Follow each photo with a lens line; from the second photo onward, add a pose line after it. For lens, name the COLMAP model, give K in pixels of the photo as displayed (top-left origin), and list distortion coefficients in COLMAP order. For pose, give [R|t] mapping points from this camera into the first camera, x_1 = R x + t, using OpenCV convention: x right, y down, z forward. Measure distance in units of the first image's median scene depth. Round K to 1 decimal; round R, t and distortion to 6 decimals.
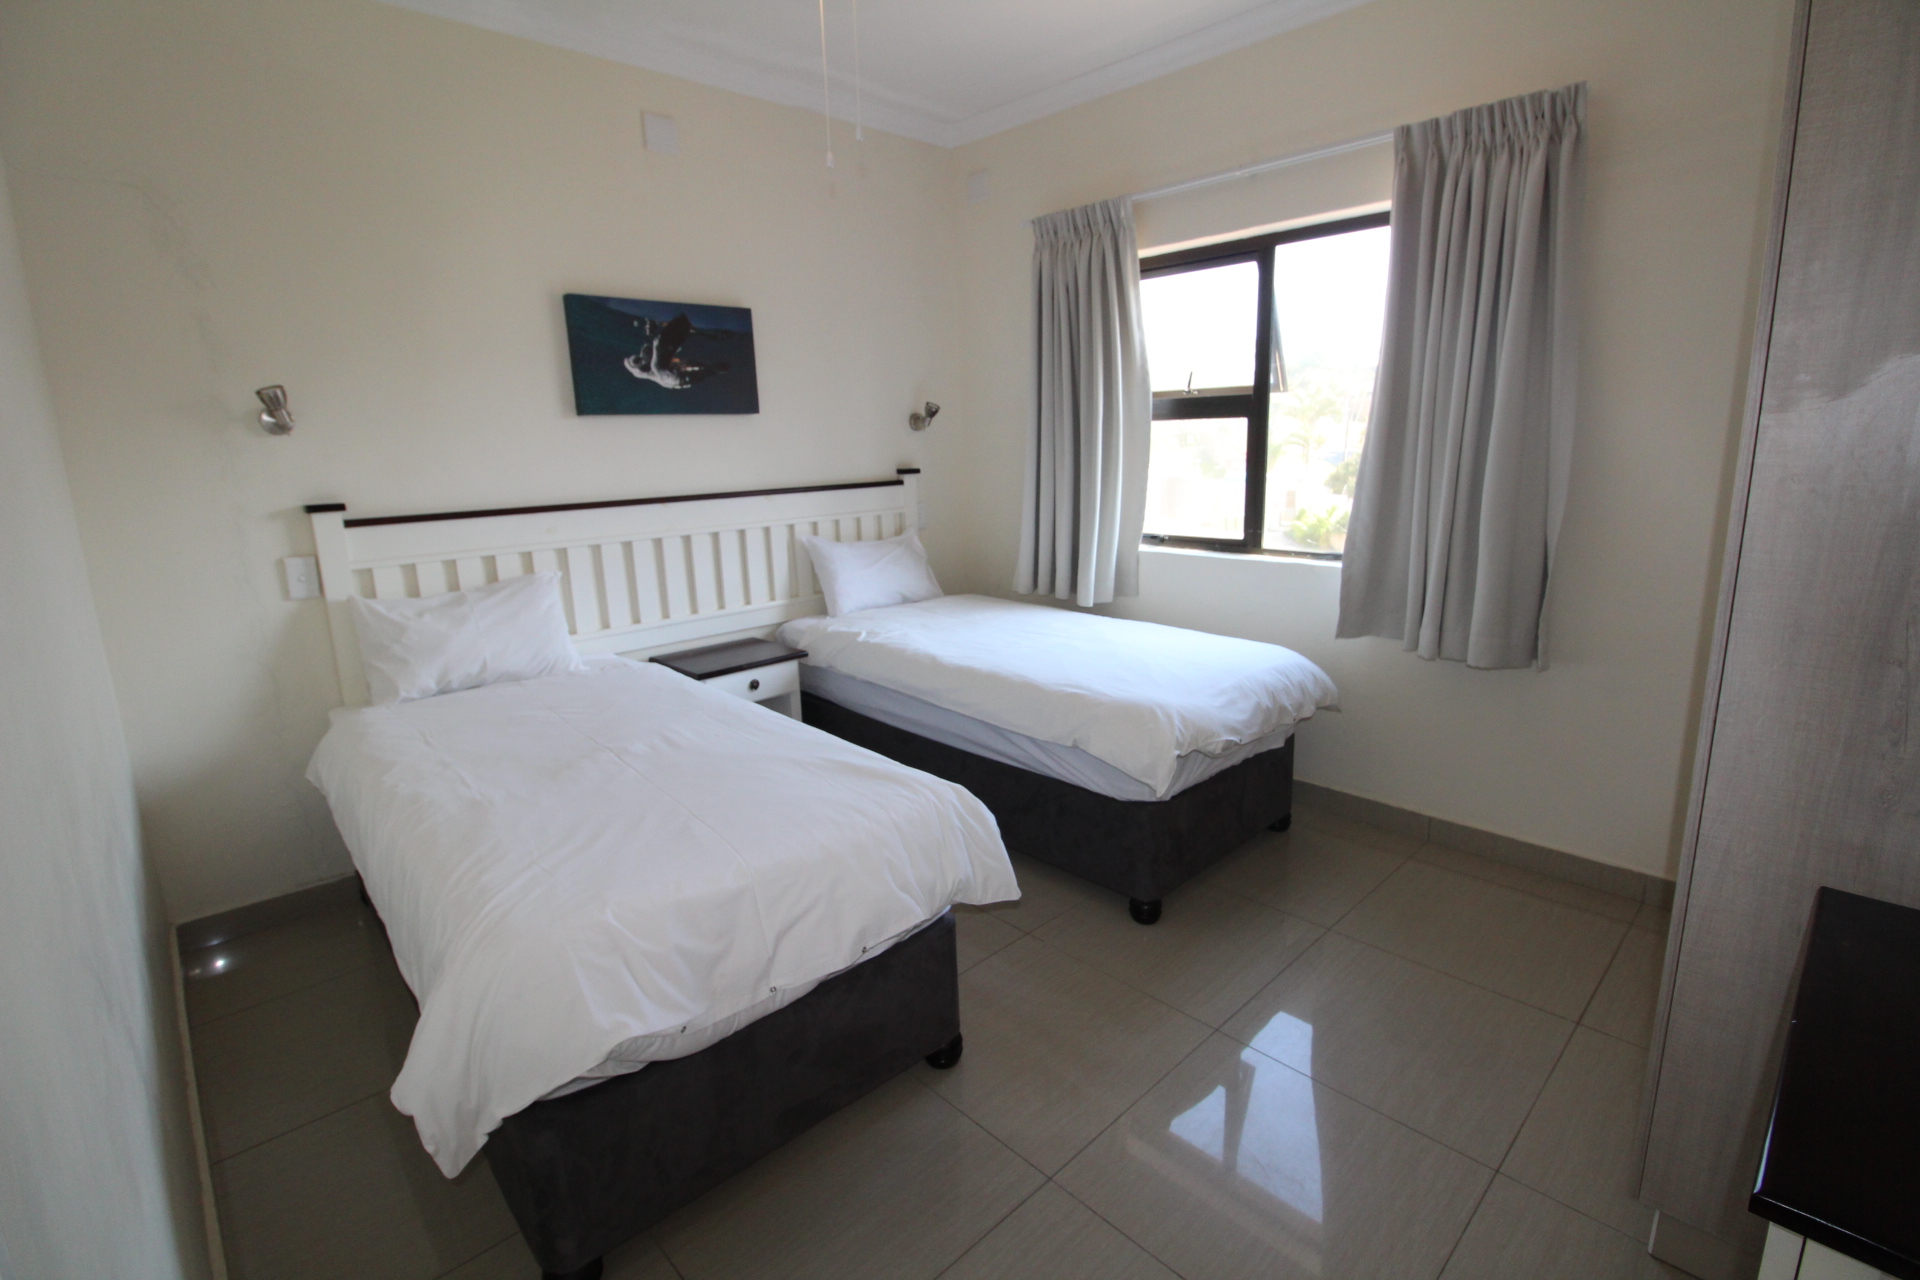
lens RADIAL K [[895.5, 0, 959.2], [0, 895.5, 640.3], [0, 0, 1]] dist [-0.005780, -0.000614]
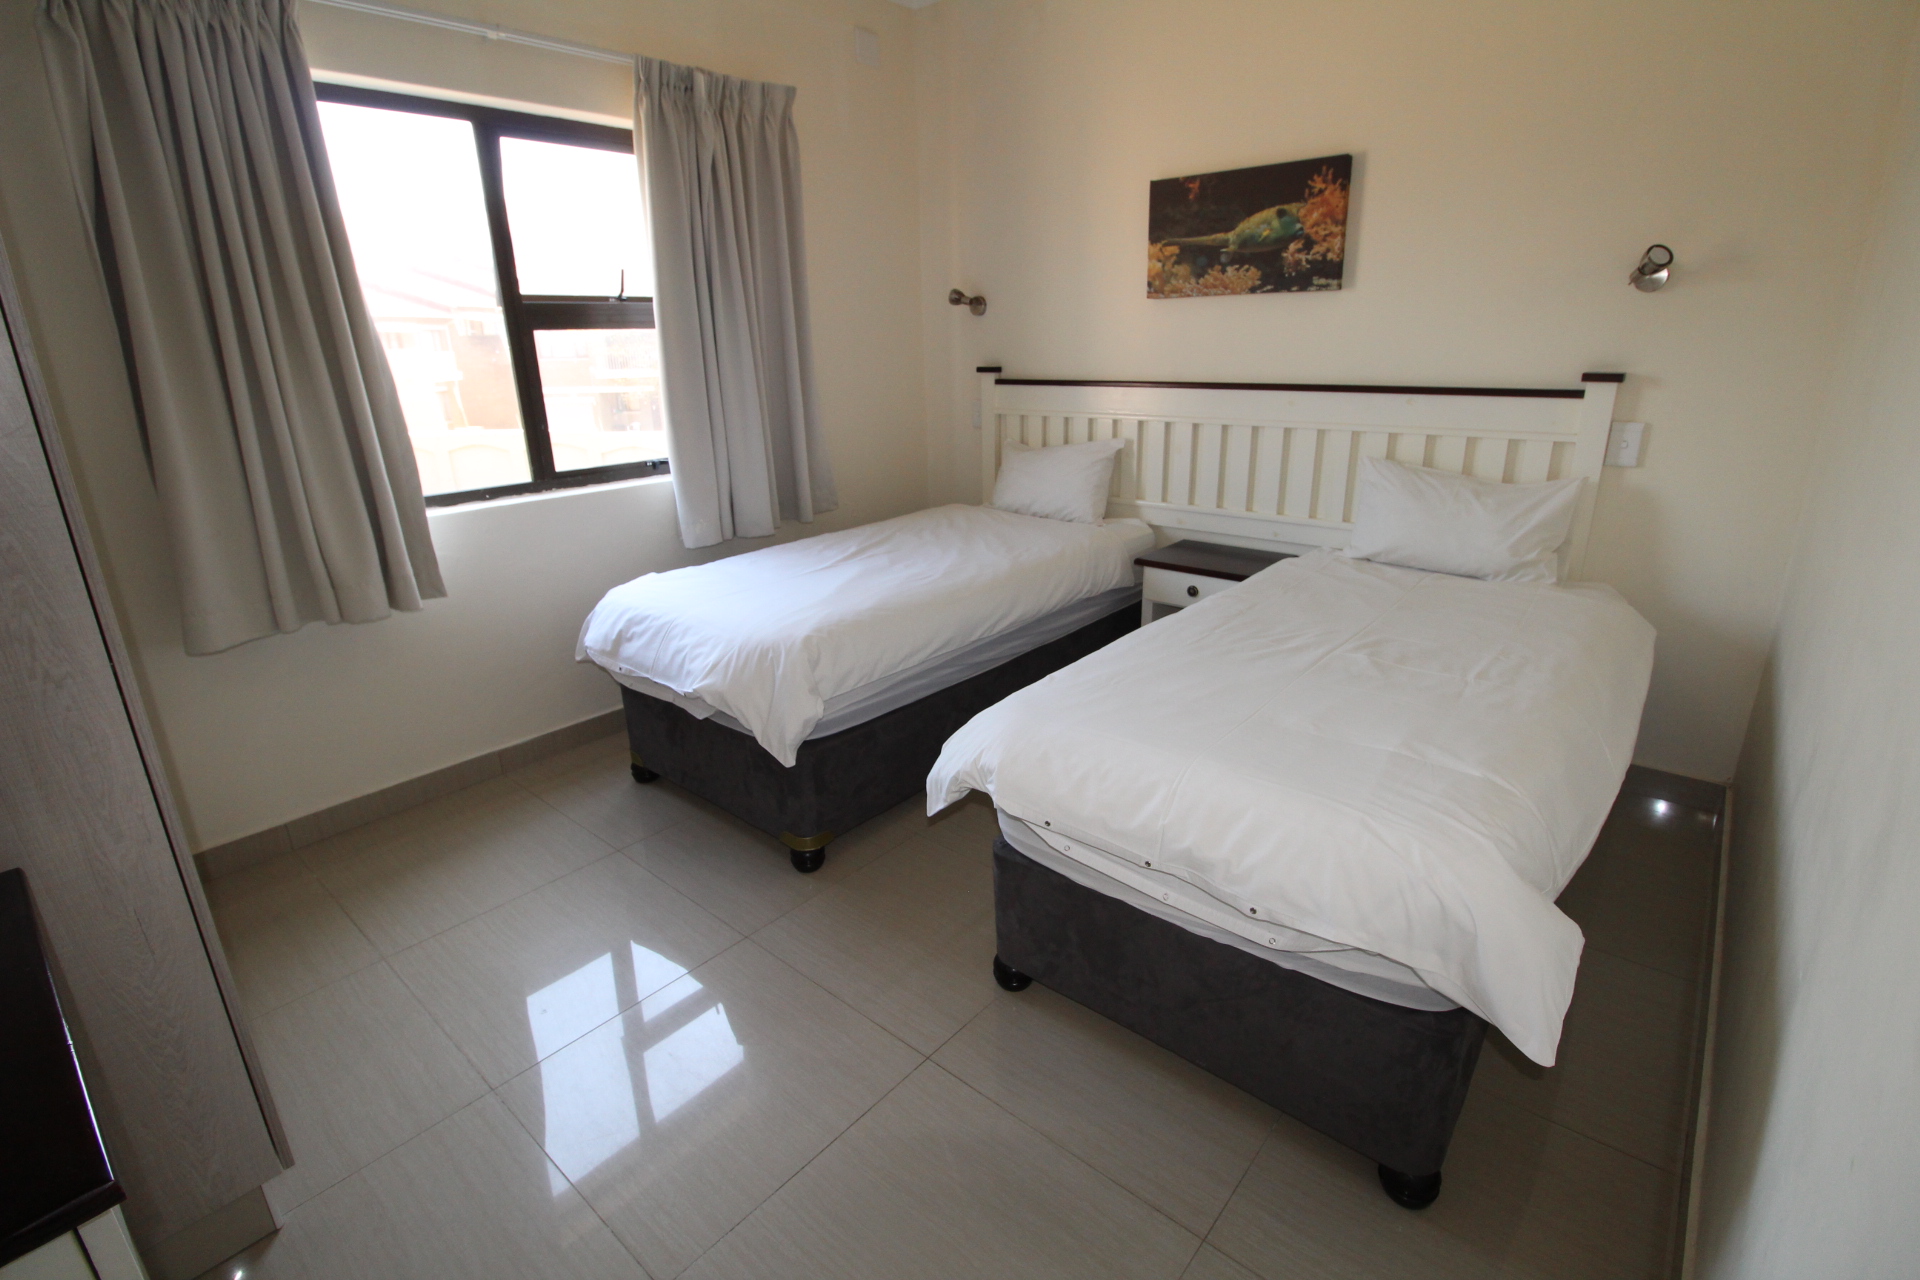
lens RADIAL K [[895.5, 0, 965.6], [0, 895.5, 636.0], [0, 0, 1]] dist [-0.005780, -0.000614]
pose [[0.110669, 0.341697, -0.933272, 0.654179], [-0.206210, 0.926499, 0.314765, -0.156172], [0.972229, 0.157615, 0.172996, 0.610369]]
